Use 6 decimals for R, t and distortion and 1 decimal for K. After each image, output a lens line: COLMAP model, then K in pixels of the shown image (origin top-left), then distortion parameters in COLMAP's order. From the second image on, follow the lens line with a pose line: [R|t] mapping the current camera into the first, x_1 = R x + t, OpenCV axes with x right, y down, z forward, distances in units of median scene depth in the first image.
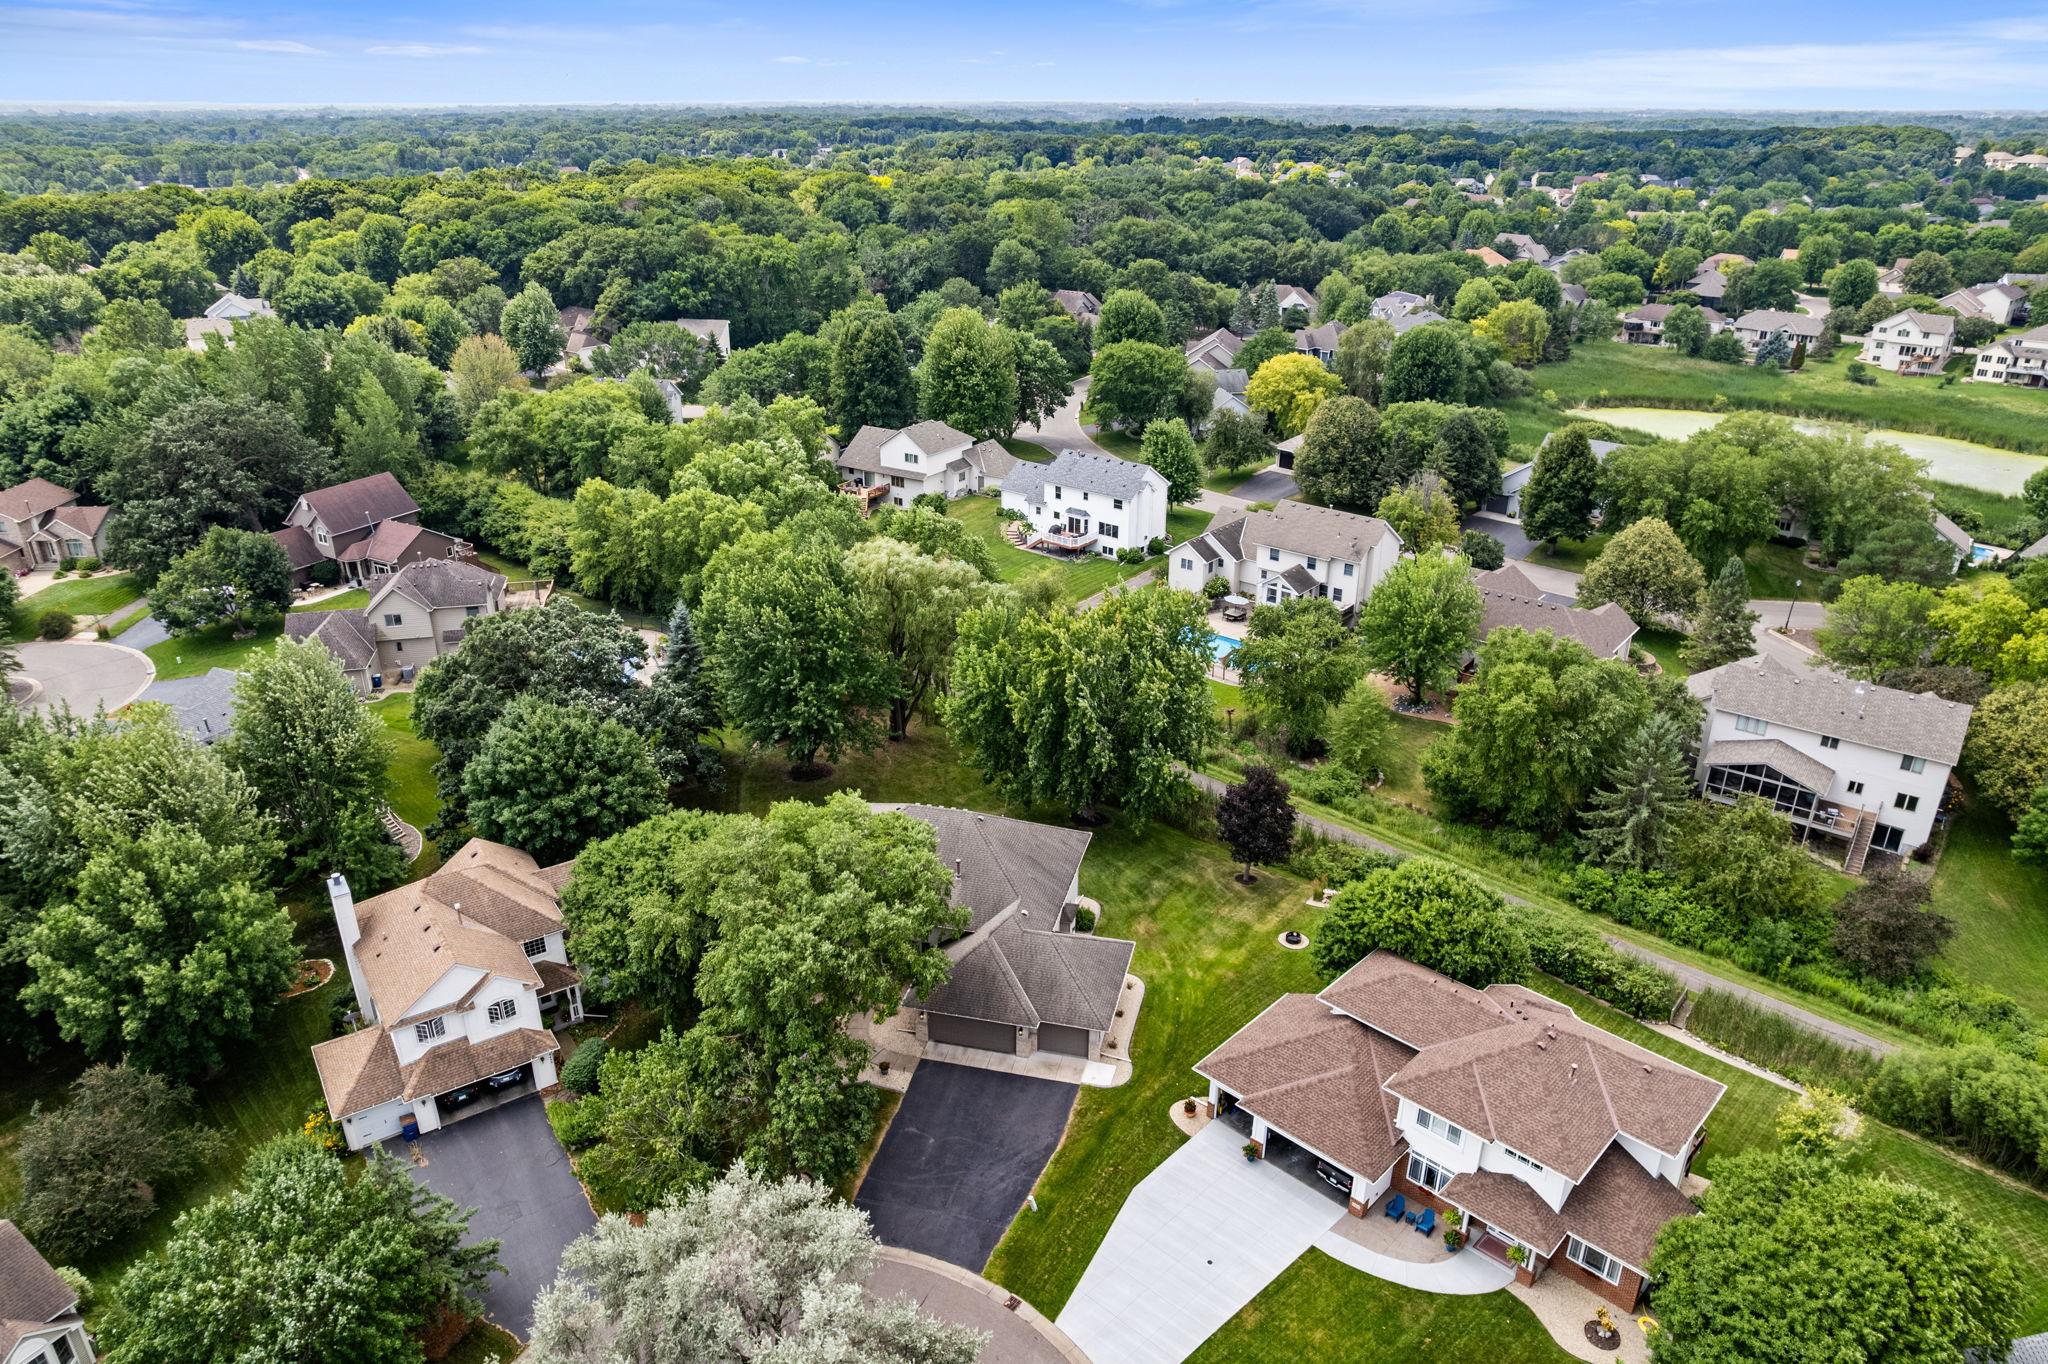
lens RADIAL K [[1293.0, 0, 1021.0], [0, 1293.0, 698.8], [0, 0, 1]] dist [-0.073902, 0.052383]
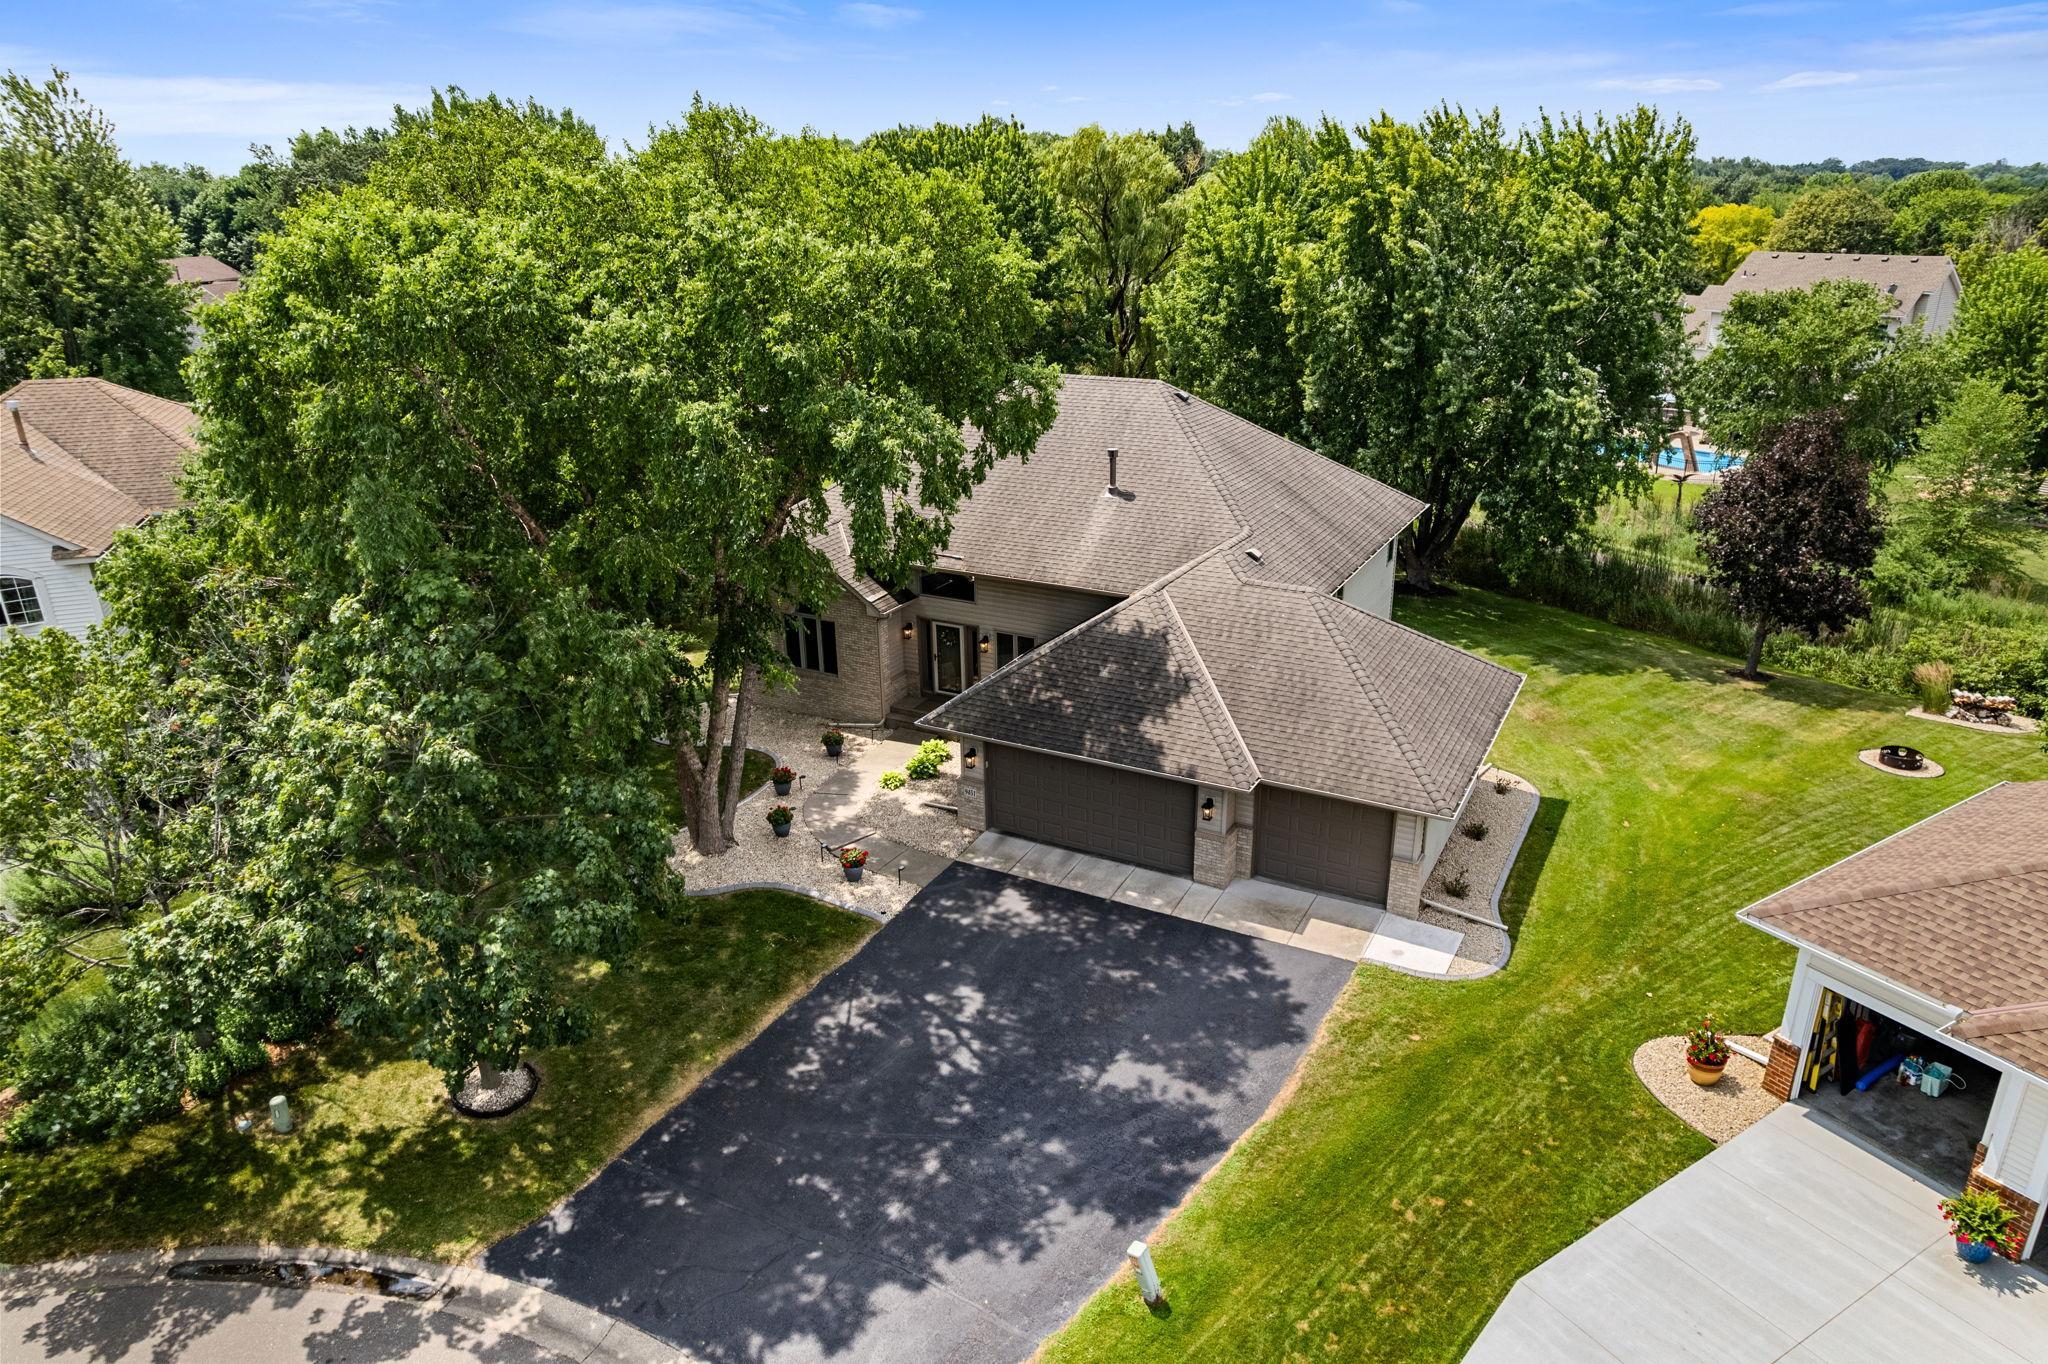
lens RADIAL K [[1293.0, 0, 1021.0], [0, 1293.0, 698.8], [0, 0, 1]] dist [-0.073902, 0.052383]
pose [[0.967418, 0.081004, -0.239876, 0.034447], [-0.091279, 0.995310, -0.032020, 0.242062], [0.236157, 0.052873, 0.970275, 0.616568]]
